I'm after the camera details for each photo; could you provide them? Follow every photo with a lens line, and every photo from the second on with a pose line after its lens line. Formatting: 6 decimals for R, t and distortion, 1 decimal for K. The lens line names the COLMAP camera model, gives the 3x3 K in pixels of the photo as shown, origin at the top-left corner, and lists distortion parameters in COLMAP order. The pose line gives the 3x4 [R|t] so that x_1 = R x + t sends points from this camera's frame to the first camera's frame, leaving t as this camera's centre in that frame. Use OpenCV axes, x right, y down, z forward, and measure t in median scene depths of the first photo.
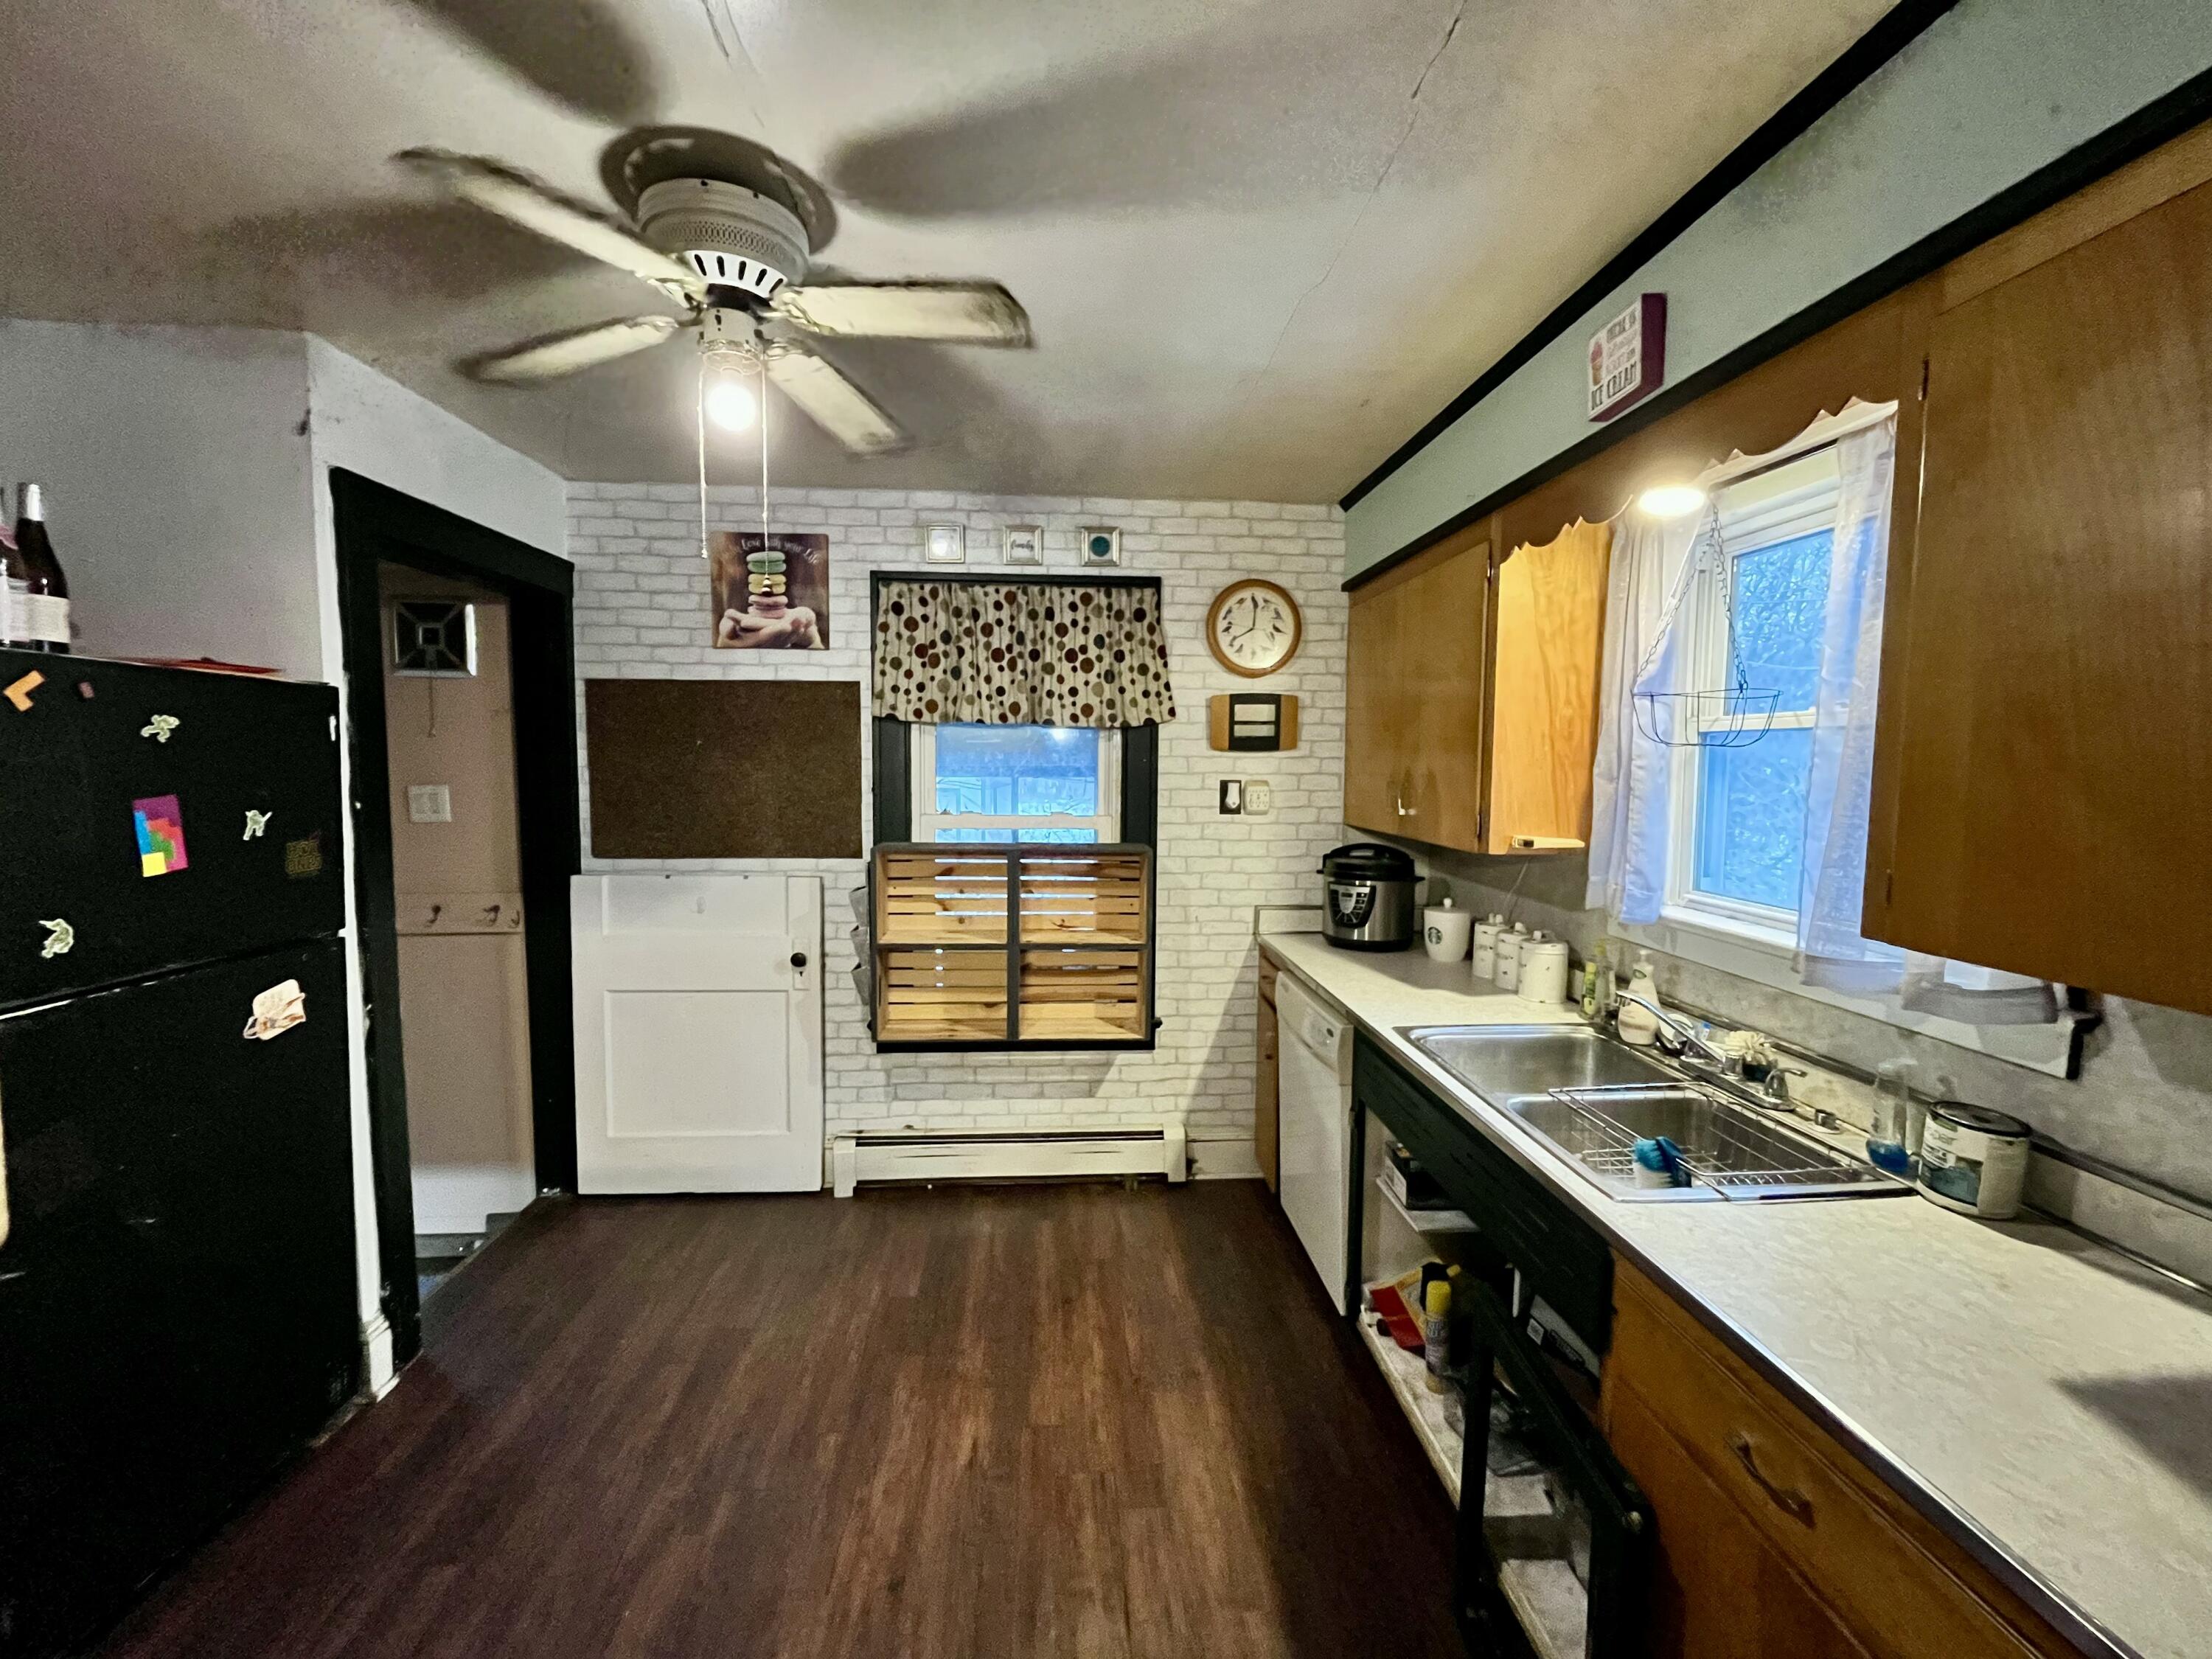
lens RADIAL K [[891.9, 0, 1105.2], [0, 891.9, 825.7], [0, 0, 1]] dist [-0.004209, 0.000131]
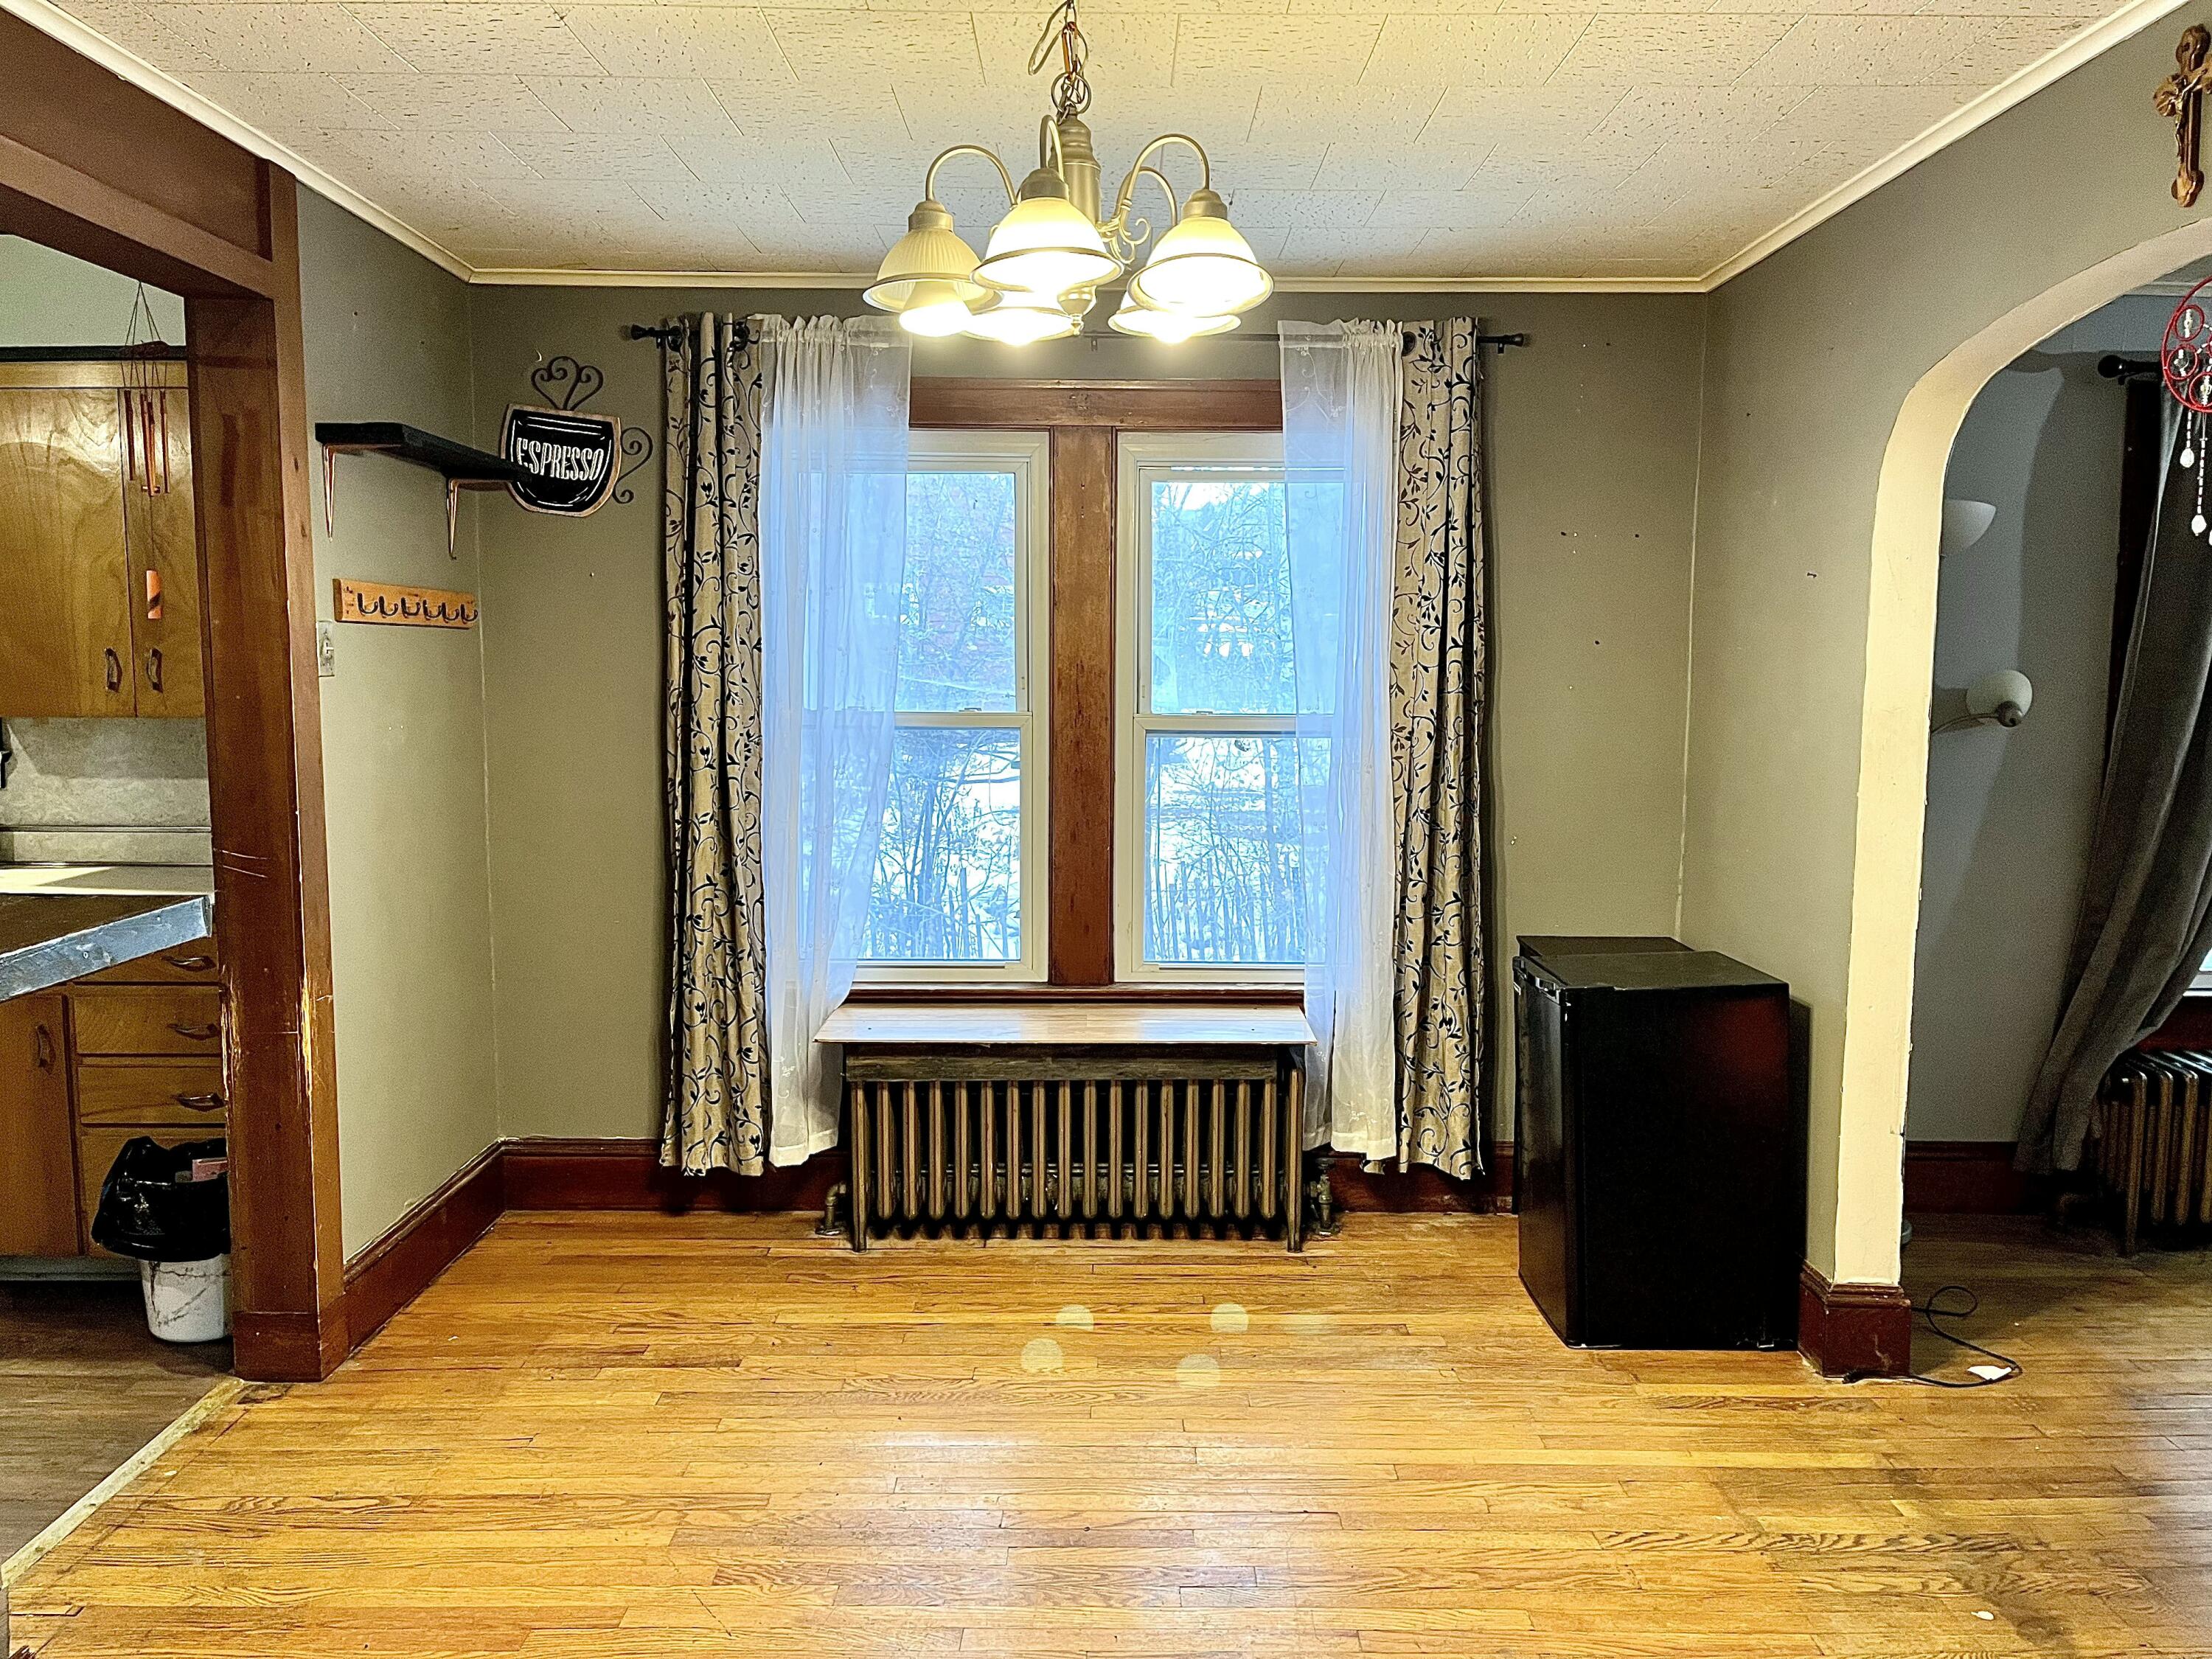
lens RADIAL K [[1665.8, 0, 1118.6], [0, 1665.8, 824.1], [0, 0, 1]] dist [0.069718, -0.095636]
pose [[0.057456, -0.112247, 0.992018, -0.927608], [0.070775, 0.991617, 0.108102, 0.056514], [-0.995836, 0.063999, 0.064918, -0.630978]]
